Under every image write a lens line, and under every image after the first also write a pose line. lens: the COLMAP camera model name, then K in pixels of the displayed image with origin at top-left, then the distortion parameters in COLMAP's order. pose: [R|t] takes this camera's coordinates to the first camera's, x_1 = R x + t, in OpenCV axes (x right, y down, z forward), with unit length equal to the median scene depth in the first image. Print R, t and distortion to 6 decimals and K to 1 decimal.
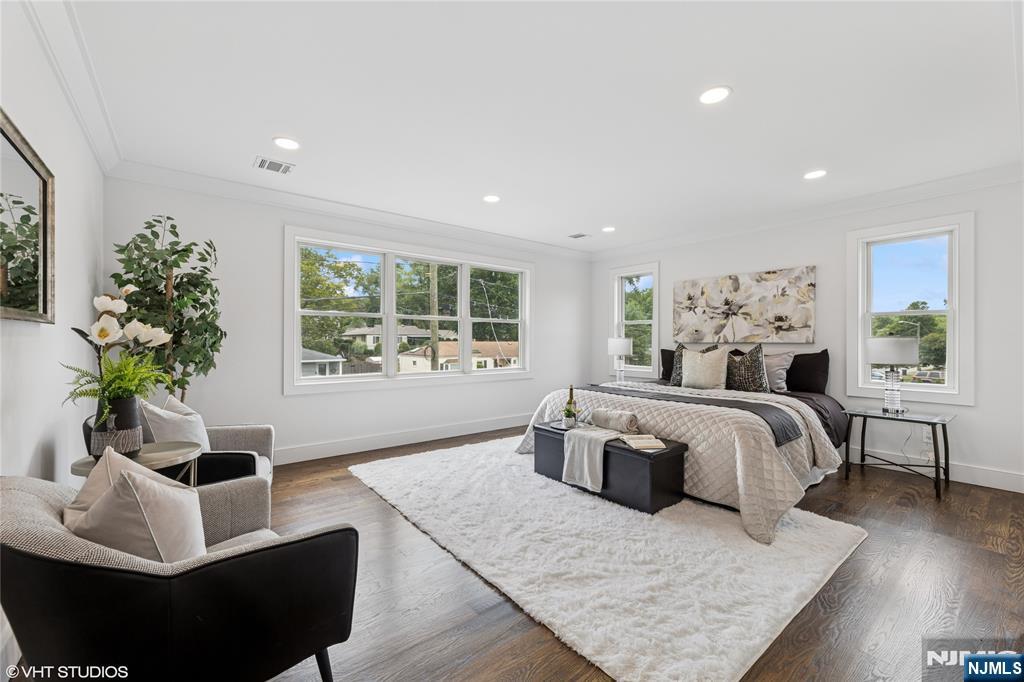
lens RADIAL K [[418.2, 0, 511.2], [0, 418.2, 340.8], [0, 0, 1]] dist [0.000855, 0.000033]
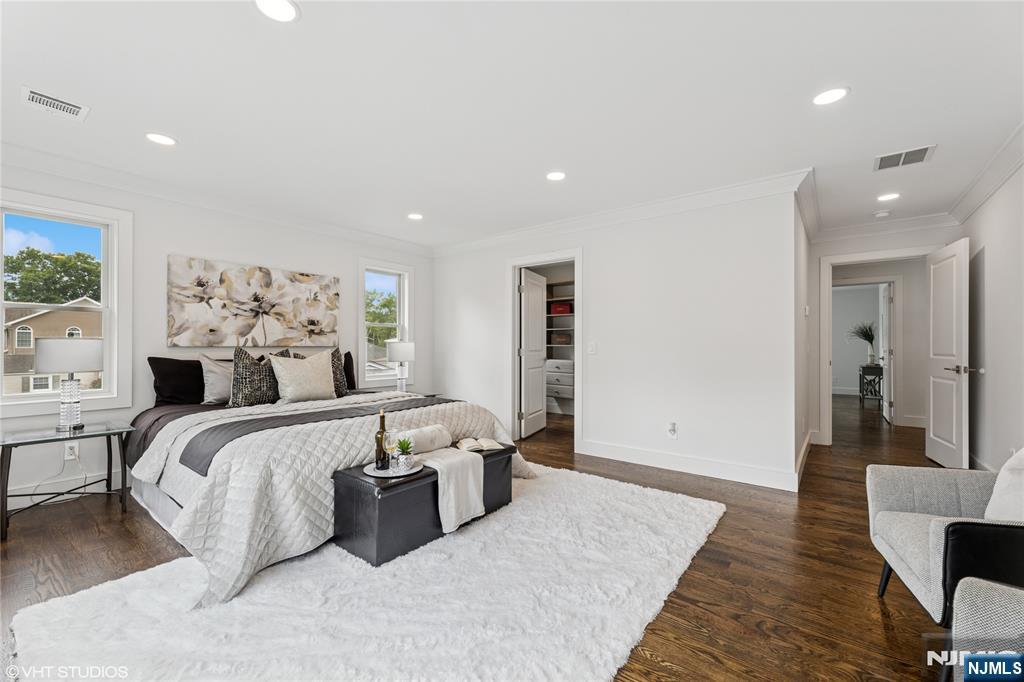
lens RADIAL K [[418.2, 0, 511.1], [0, 418.2, 344.2], [0, 0, 1]] dist [0.000855, 0.000033]
pose [[-0.237028, 0.000535, 0.971503, -0.431096], [-0.003393, 0.999993, -0.001378, -0.000721], [-0.971497, -0.003623, -0.237025, 0.731634]]
